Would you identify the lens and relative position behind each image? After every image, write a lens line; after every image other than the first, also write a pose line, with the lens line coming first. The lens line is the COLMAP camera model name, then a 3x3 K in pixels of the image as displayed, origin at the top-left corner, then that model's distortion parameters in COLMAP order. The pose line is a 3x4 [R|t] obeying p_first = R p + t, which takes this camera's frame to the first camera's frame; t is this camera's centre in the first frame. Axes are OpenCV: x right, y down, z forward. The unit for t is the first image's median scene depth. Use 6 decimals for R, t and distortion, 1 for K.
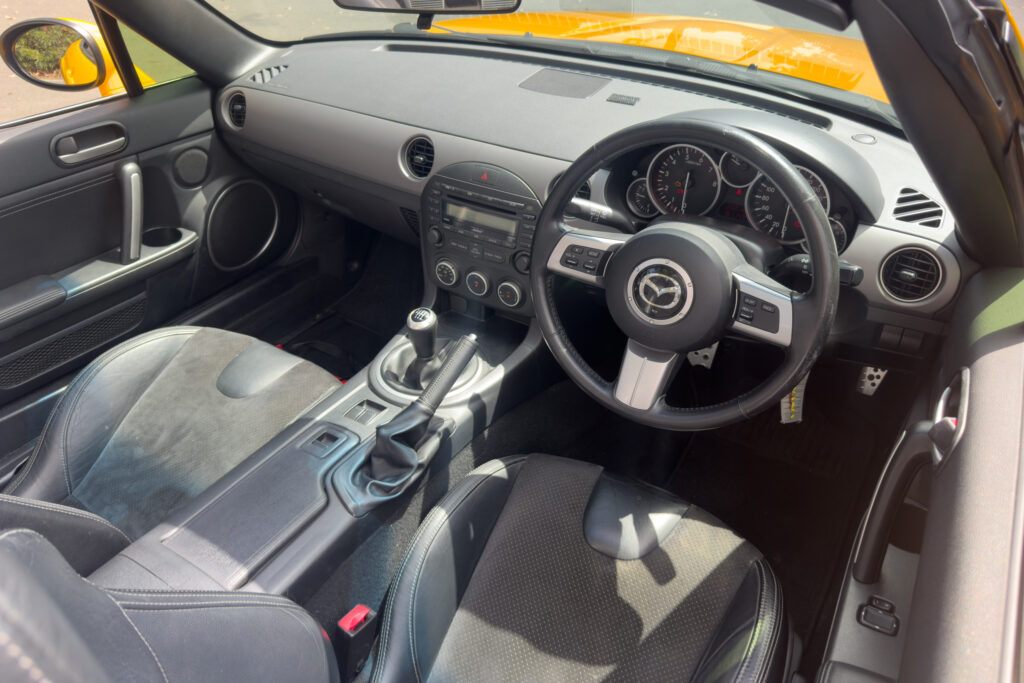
lens RADIAL K [[731.5, 0, 514.7], [0, 731.5, 337.5], [0, 0, 1]] dist [0.077430, -0.114125]
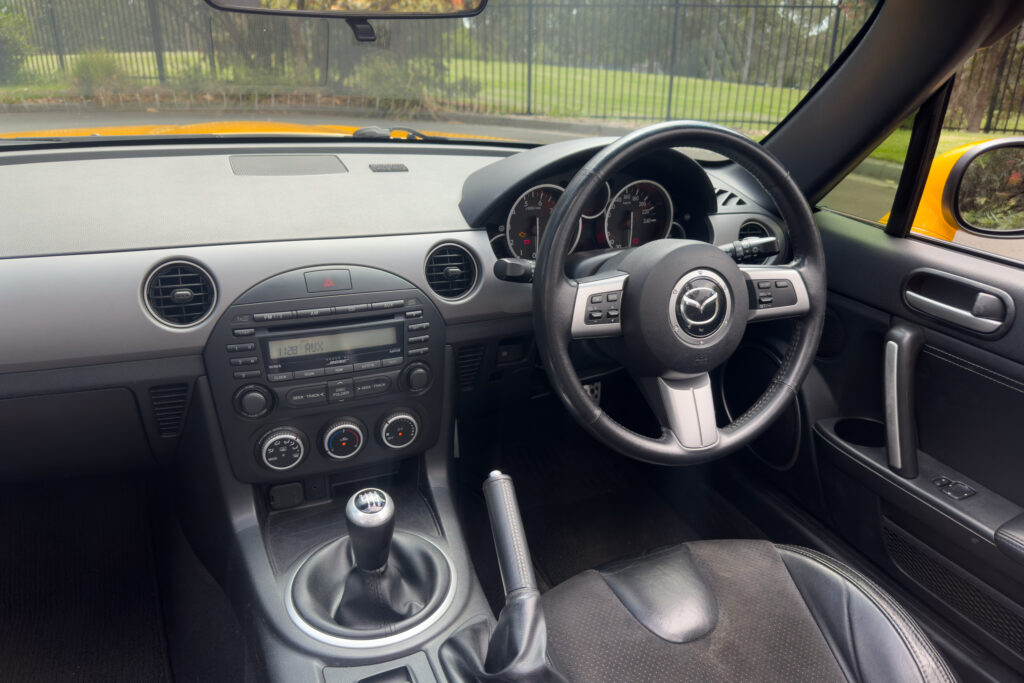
lens RADIAL K [[731.5, 0, 523.8], [0, 731.5, 343.1], [0, 0, 1]] dist [0.077430, -0.114125]
pose [[0.547927, -0.292131, 0.783860, -0.478943], [0.433840, 0.900411, 0.032308, -0.107847], [-0.715234, 0.322367, 0.620097, 0.448506]]
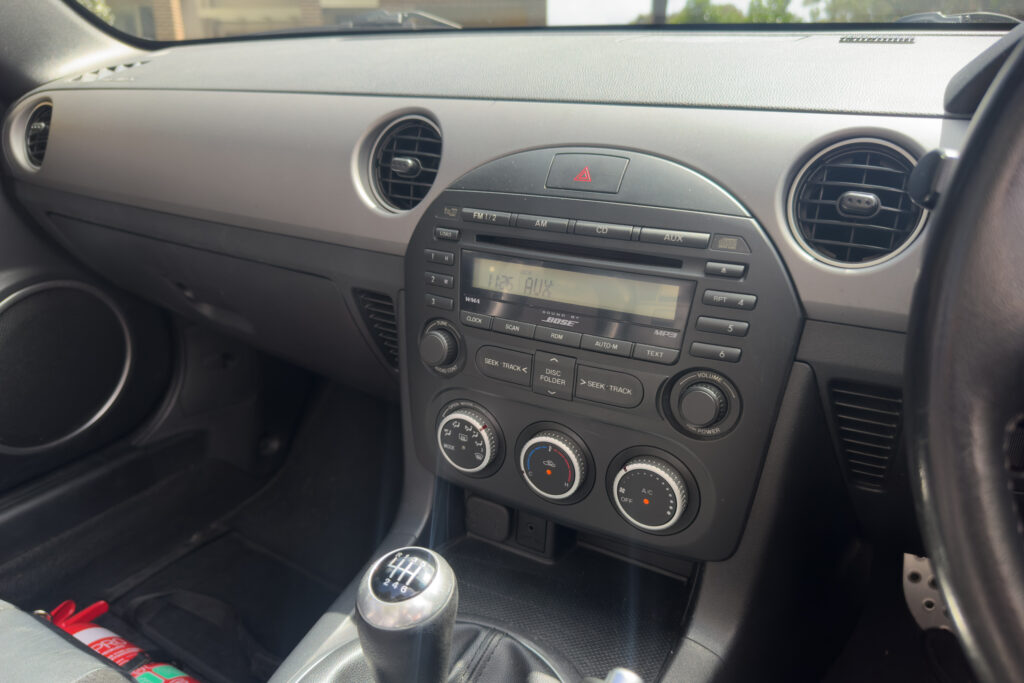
lens RADIAL K [[731.5, 0, 519.7], [0, 731.5, 343.0], [0, 0, 1]] dist [0.077430, -0.114125]
pose [[0.997852, -0.003162, 0.065431, -0.095168], [0.019264, 0.968832, -0.246970, -0.043871], [-0.062611, 0.247700, 0.966812, 0.641100]]
